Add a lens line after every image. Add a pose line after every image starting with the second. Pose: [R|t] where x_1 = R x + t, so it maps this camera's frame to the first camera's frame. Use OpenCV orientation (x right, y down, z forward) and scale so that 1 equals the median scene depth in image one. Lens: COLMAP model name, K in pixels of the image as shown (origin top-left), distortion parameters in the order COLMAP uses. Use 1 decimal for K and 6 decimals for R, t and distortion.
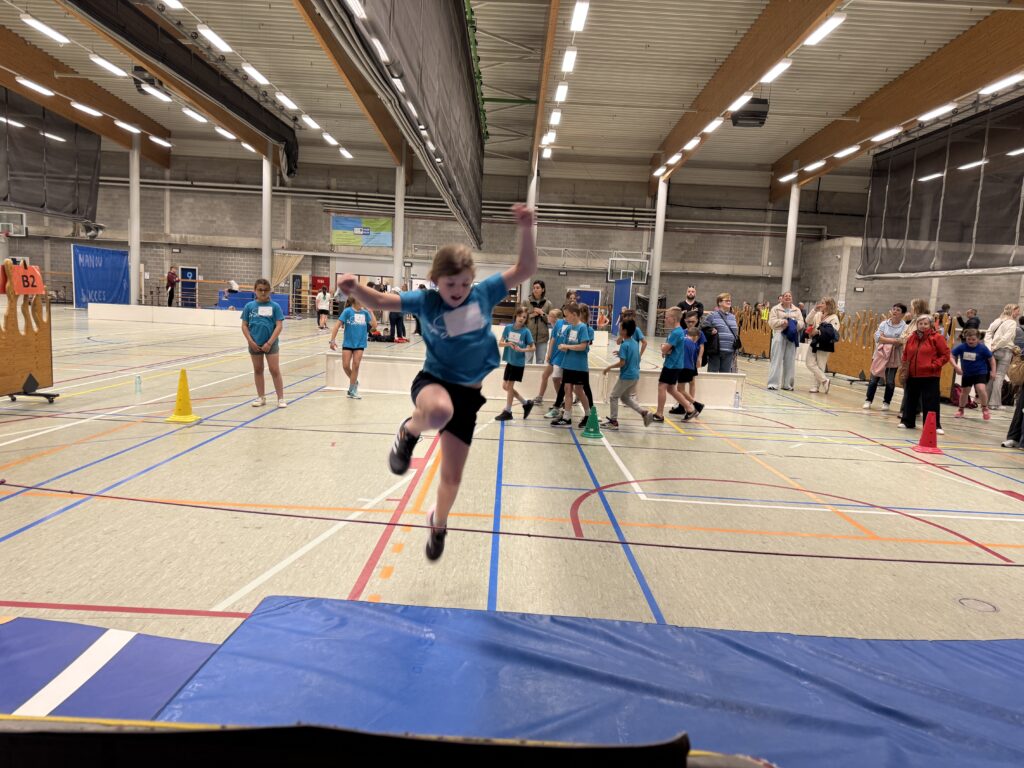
lens RADIAL K [[754.9, 0, 505.5], [0, 754.9, 383.6], [0, 0, 1]] dist [0.061604, -0.075171]
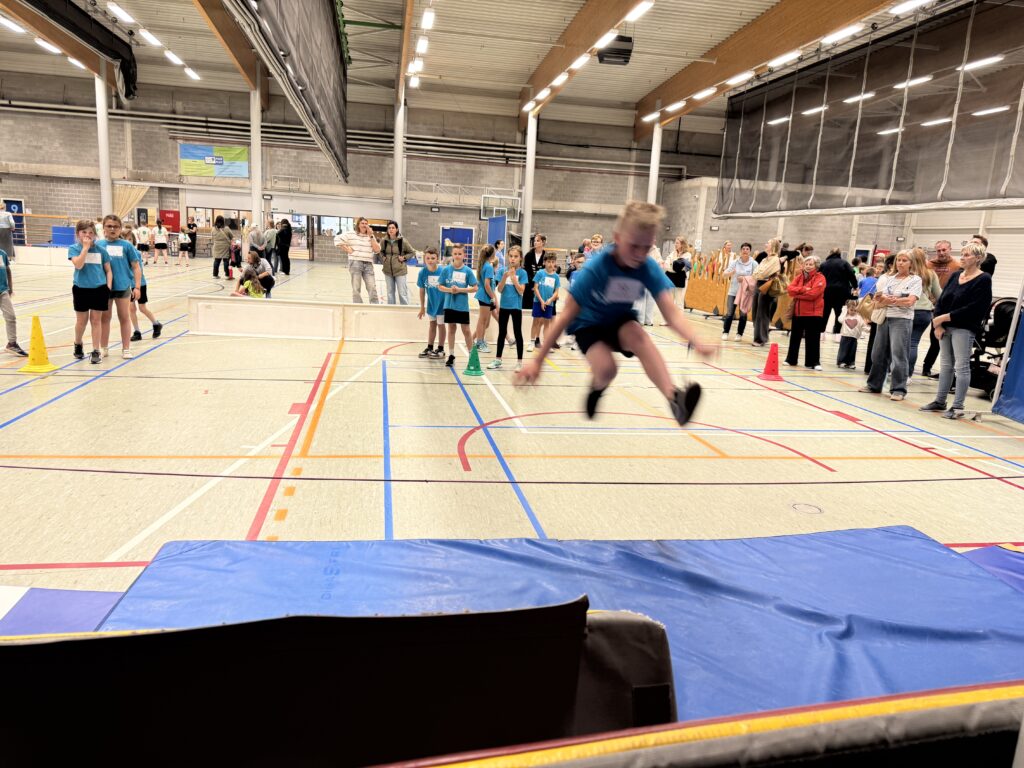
lens RADIAL K [[754.9, 0, 520.2], [0, 754.9, 388.9], [0, 0, 1]] dist [0.061604, -0.075171]
pose [[0.982826, -0.034627, 0.181255, -0.002972], [0.018576, 0.995812, 0.089515, -0.000856], [-0.183596, -0.084610, 0.979354, -0.007297]]
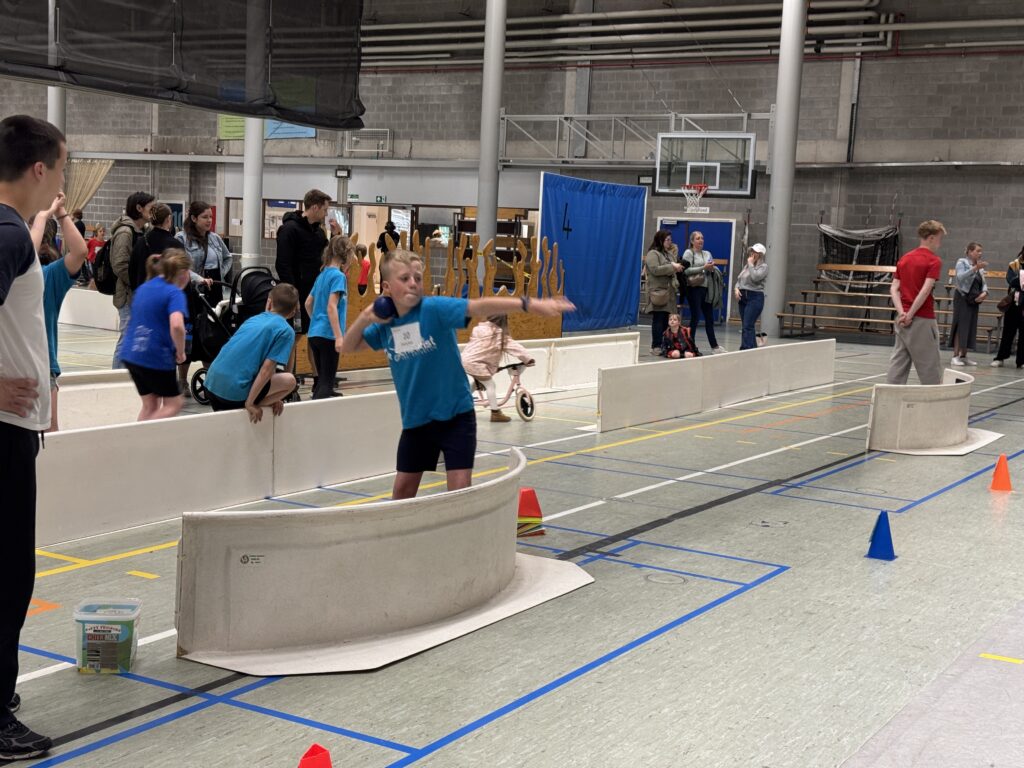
lens RADIAL K [[1440.8, 0, 505.9], [0, 1440.8, 381.1], [0, 0, 1]] dist [0.106531, 0.000000]
pose [[0.855095, 0.035219, -0.517274, 0.779022], [-0.056022, 0.998125, -0.024651, -0.023411], [0.515436, 0.050058, 0.855465, 0.534778]]
